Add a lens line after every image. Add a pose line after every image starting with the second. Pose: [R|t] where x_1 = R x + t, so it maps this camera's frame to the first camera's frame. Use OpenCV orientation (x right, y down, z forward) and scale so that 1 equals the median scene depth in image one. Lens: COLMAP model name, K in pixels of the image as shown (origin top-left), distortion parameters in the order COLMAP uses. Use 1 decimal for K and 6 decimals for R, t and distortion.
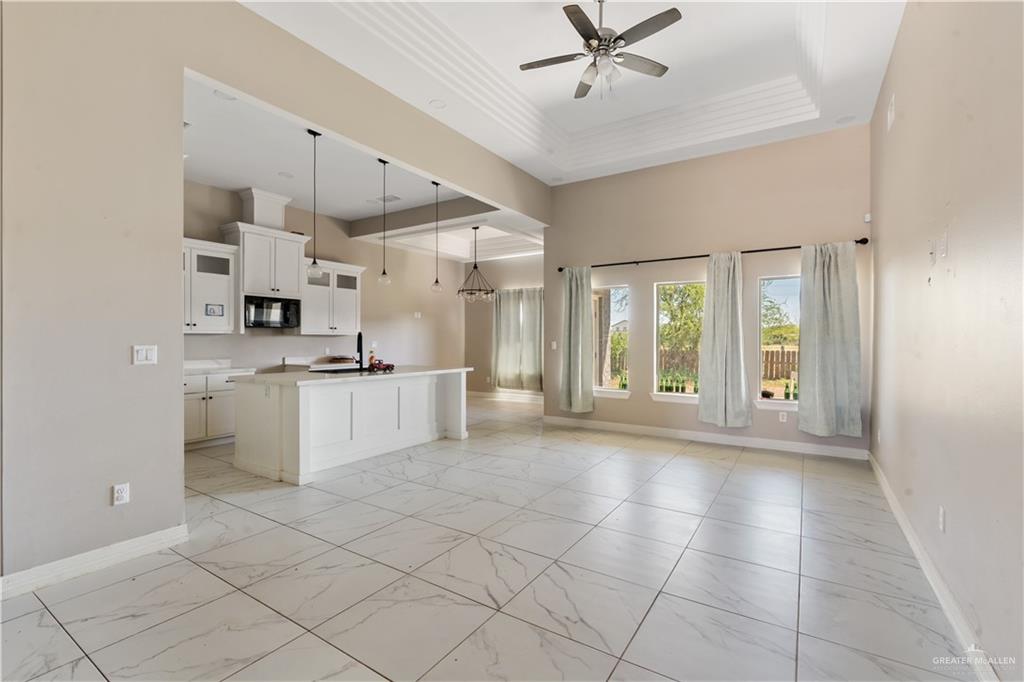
lens RADIAL K [[459.3, 0, 508.4], [0, 459.3, 340.2], [0, 0, 1]] dist [-0.003789, -0.000129]
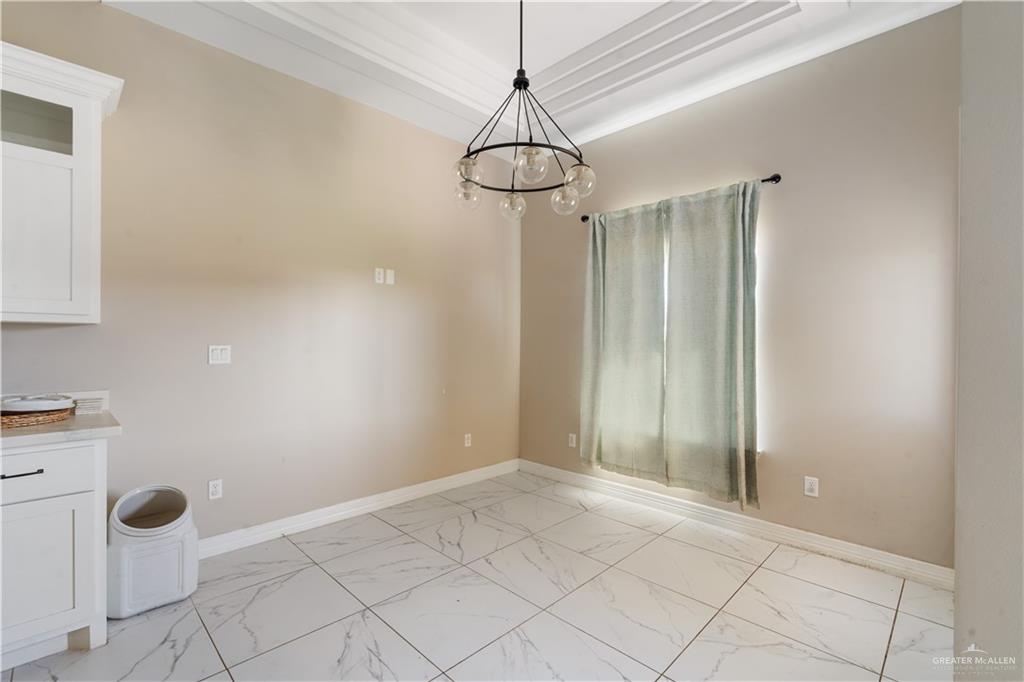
lens RADIAL K [[459.3, 0, 502.4], [0, 459.3, 340.5], [0, 0, 1]] dist [-0.003789, -0.000129]
pose [[0.977518, 0.005713, -0.210776, -0.020364], [-0.005891, 0.999983, -0.000219, -0.002258], [0.210771, 0.001456, 0.977534, 0.619170]]
